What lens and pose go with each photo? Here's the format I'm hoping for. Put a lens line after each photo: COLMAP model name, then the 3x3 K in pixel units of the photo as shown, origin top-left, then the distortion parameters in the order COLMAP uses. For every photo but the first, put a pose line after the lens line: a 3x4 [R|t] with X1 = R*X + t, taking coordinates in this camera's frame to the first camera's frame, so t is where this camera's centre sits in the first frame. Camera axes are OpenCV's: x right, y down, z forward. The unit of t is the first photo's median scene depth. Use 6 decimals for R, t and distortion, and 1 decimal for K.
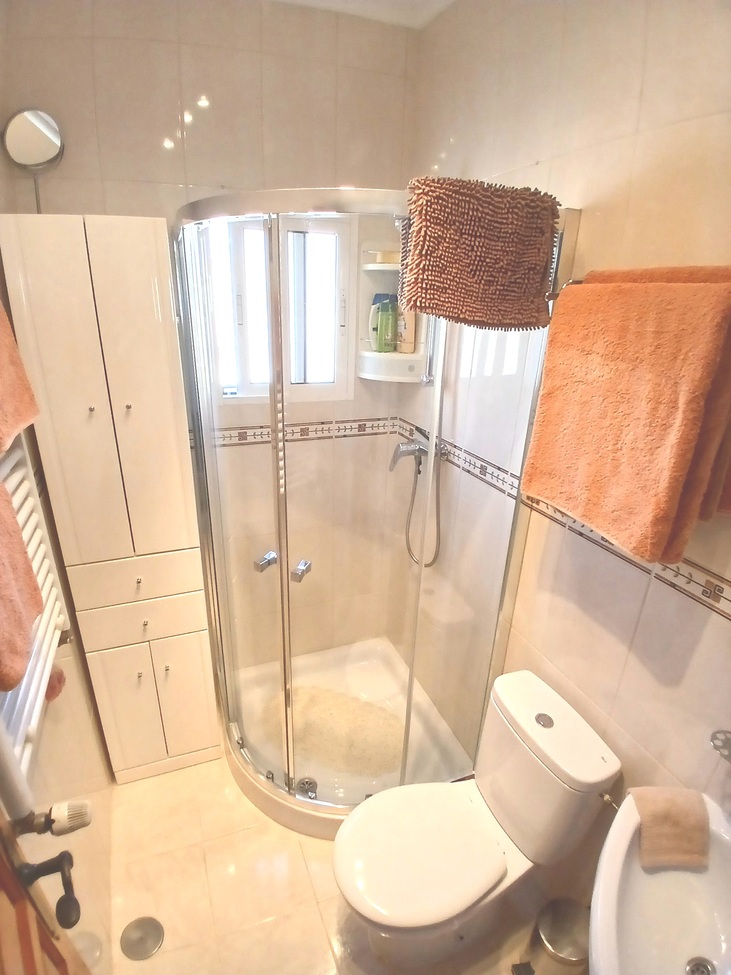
lens RADIAL K [[485.0, 0, 353.5], [0, 485.0, 480.0], [0, 0, 1]] dist [0.012527, -0.049146]
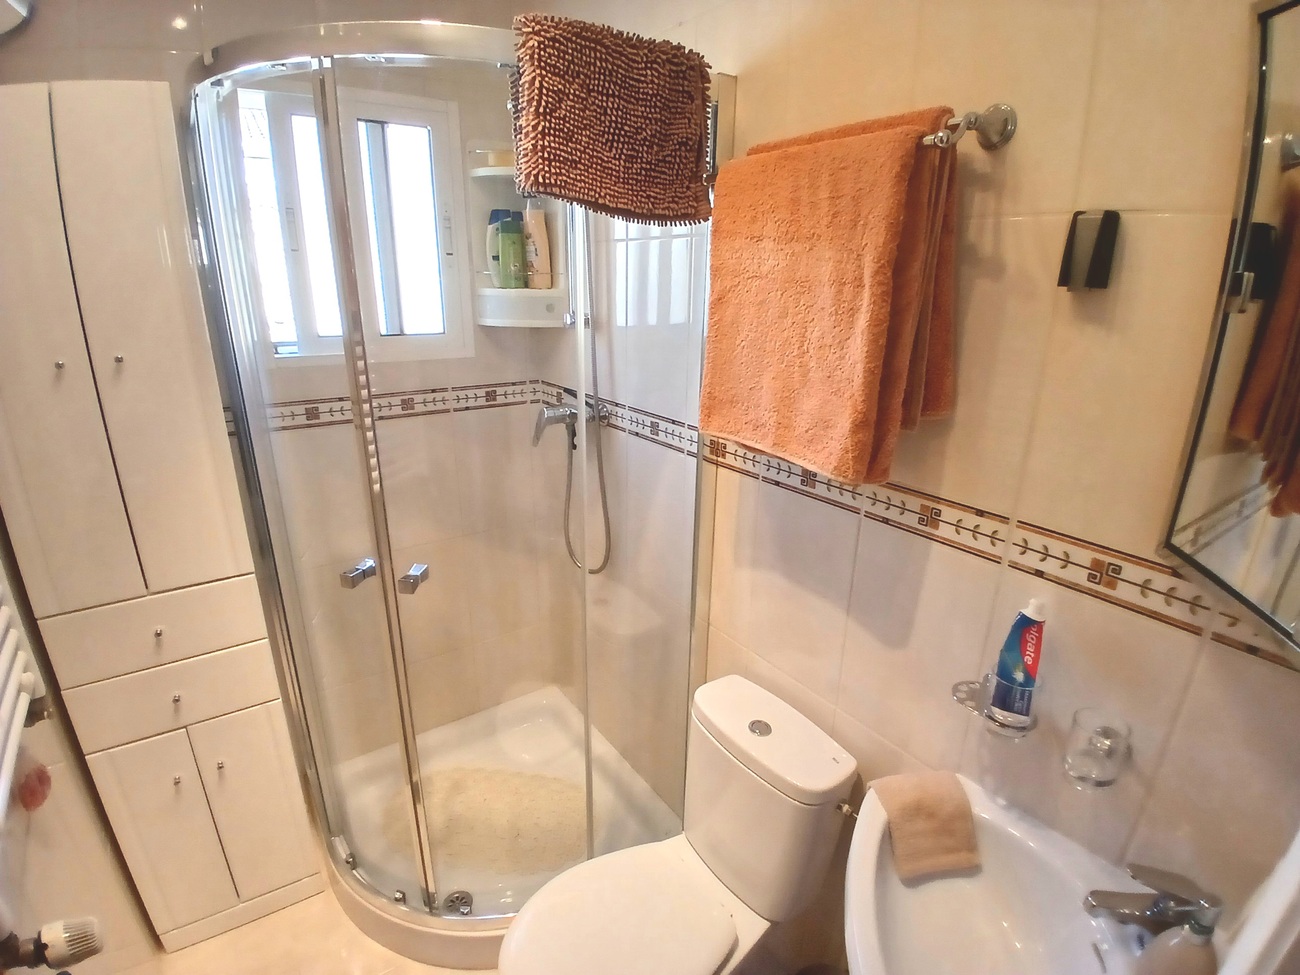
lens RADIAL K [[646.6, 0, 648.4], [0, 646.6, 494.1], [0, 0, 1]] dist [0.012527, -0.049146]
pose [[0.969685, -0.091039, 0.226768, 0.023764], [0.098692, 0.994861, -0.022618, 0.151940], [-0.223543, 0.044313, 0.973686, 0.015213]]
